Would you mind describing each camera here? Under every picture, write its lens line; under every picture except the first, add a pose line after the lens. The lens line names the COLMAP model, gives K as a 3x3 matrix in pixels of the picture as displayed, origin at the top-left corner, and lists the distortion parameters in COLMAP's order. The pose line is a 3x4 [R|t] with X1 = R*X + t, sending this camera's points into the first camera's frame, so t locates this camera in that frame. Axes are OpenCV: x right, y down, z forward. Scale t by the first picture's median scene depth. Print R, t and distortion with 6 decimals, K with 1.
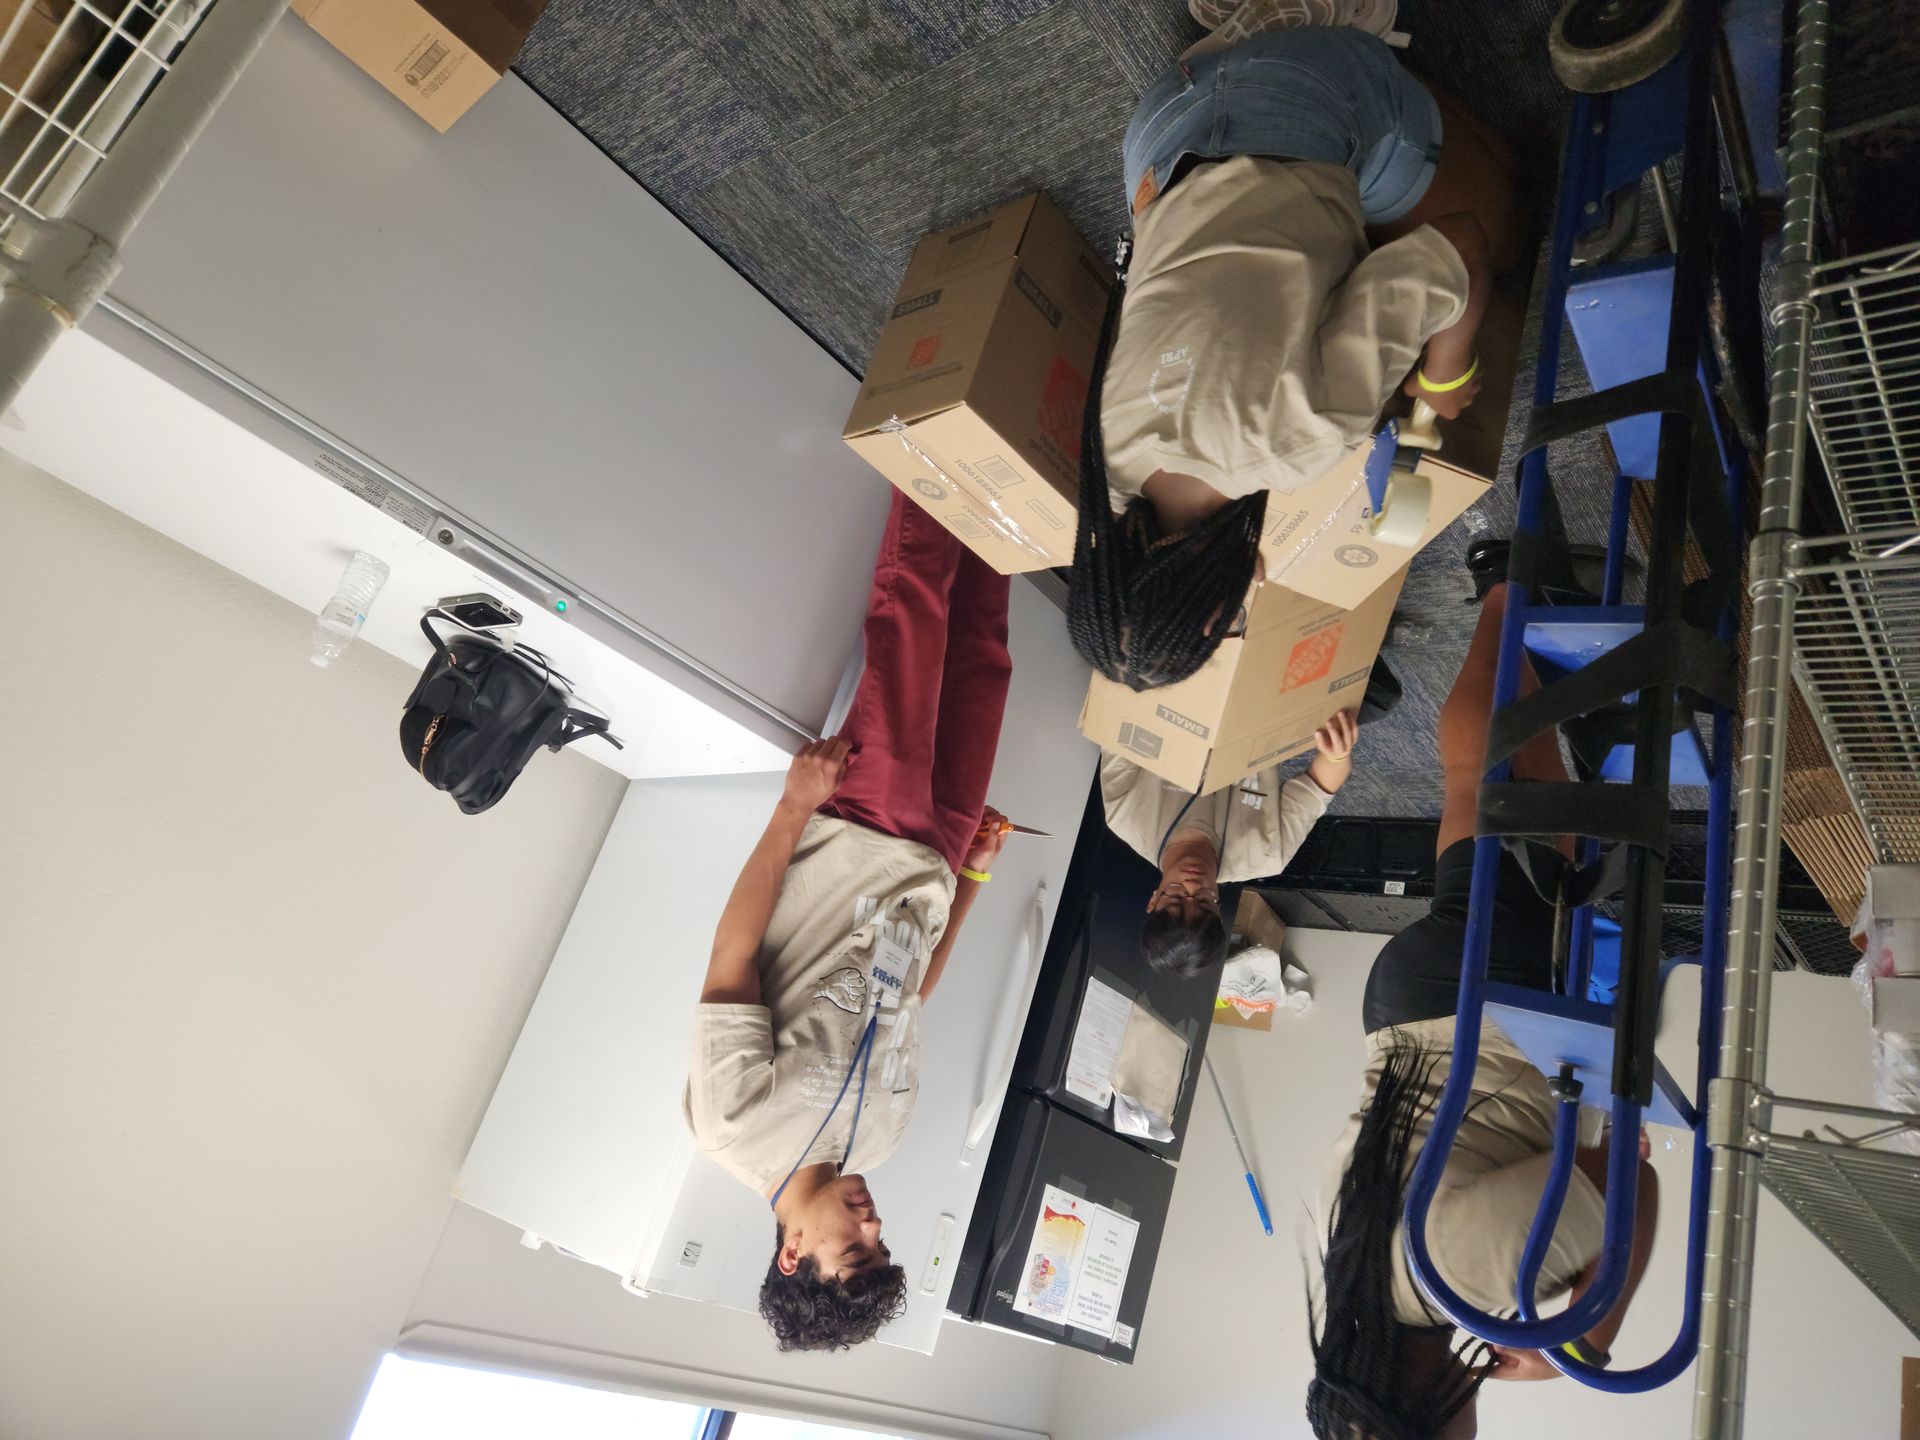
lens RADIAL K [[1280.2, 0, 955.7], [0, 1280.2, 724.8], [0, 0, 1]] dist [0.070236, -0.068926]
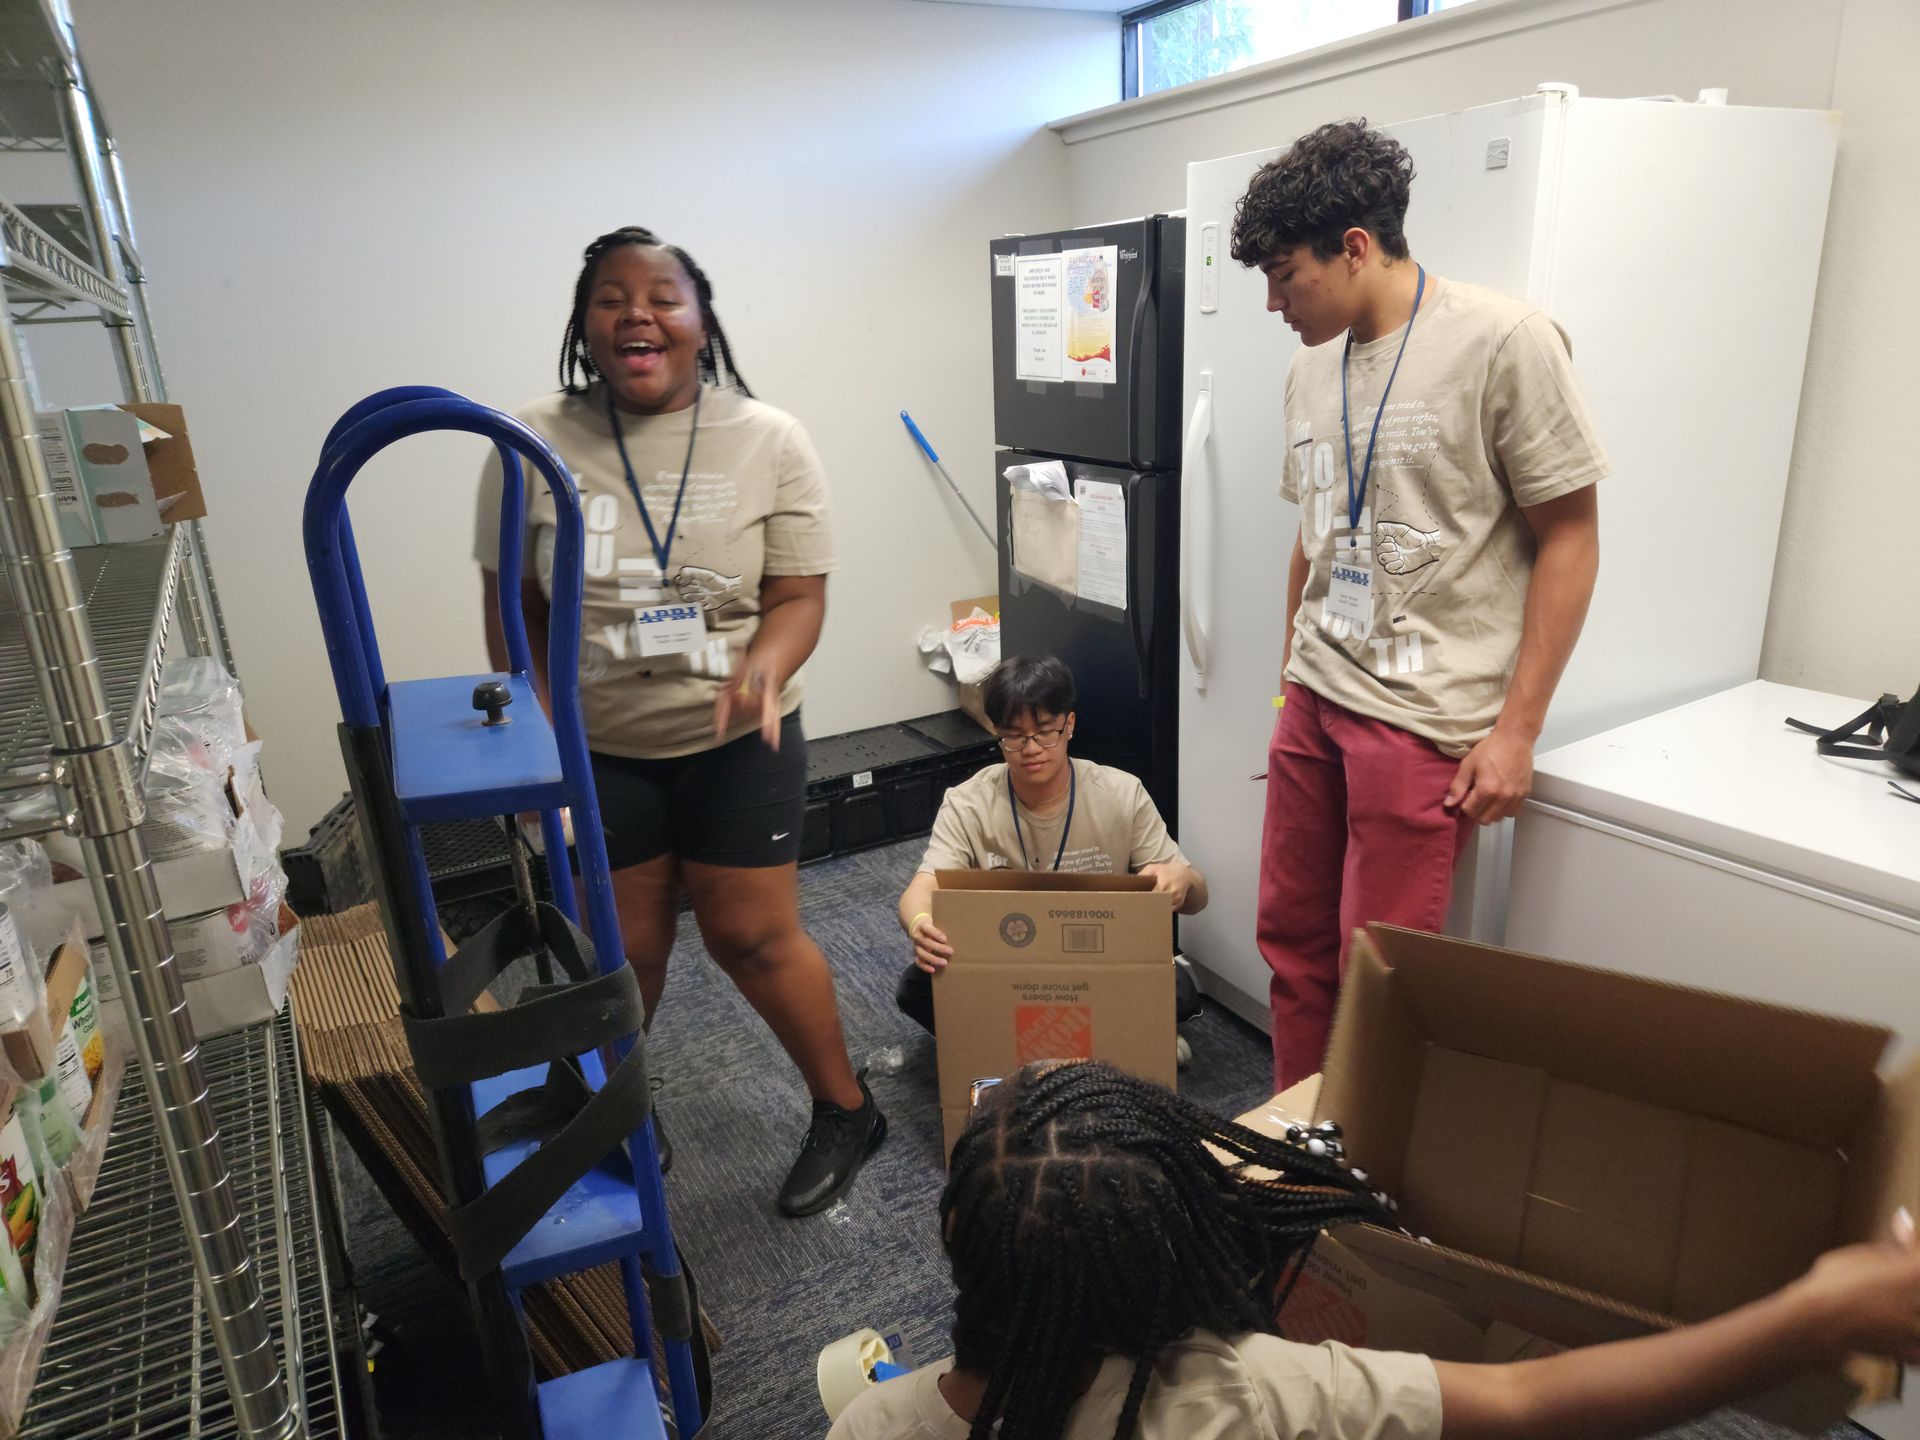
lens RADIAL K [[1280.2, 0, 955.7], [0, 1280.2, 724.8], [0, 0, 1]] dist [0.070236, -0.068926]
pose [[-0.921850, 0.262831, 0.284802, -0.021232], [-0.235034, -0.963471, 0.128385, 0.028202], [0.308142, 0.051413, 0.949950, 0.099755]]
